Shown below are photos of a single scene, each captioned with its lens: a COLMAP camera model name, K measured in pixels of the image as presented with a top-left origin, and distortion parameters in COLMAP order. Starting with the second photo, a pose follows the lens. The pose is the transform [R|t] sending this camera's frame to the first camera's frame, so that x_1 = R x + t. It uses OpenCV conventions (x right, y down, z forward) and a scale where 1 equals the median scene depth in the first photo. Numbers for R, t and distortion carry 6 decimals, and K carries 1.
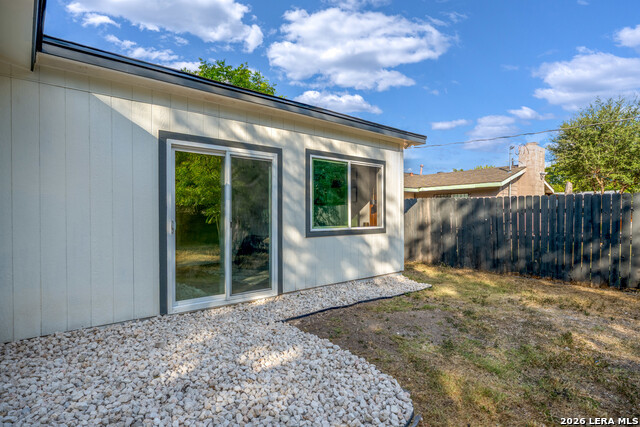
lens RADIAL K [[340.3, 0, 320.2], [0, 340.3, 212.8], [0, 0, 1]] dist [-0.001506, -0.000076]
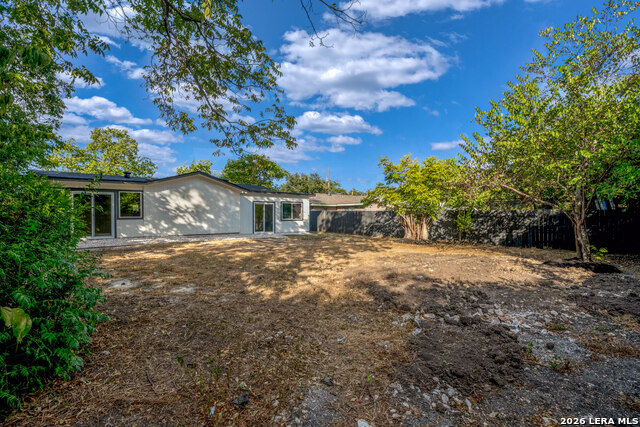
lens RADIAL K [[282.4, 0, 318.4], [0, 282.4, 216.1], [0, 0, 1]] dist [0.000641, -0.000002]
pose [[0.999996, 0.002570, 0.000789, 0.444655], [-0.002568, 0.999991, -0.003322, 0.012786], [-0.000797, 0.003320, 0.999994, -2.666180]]
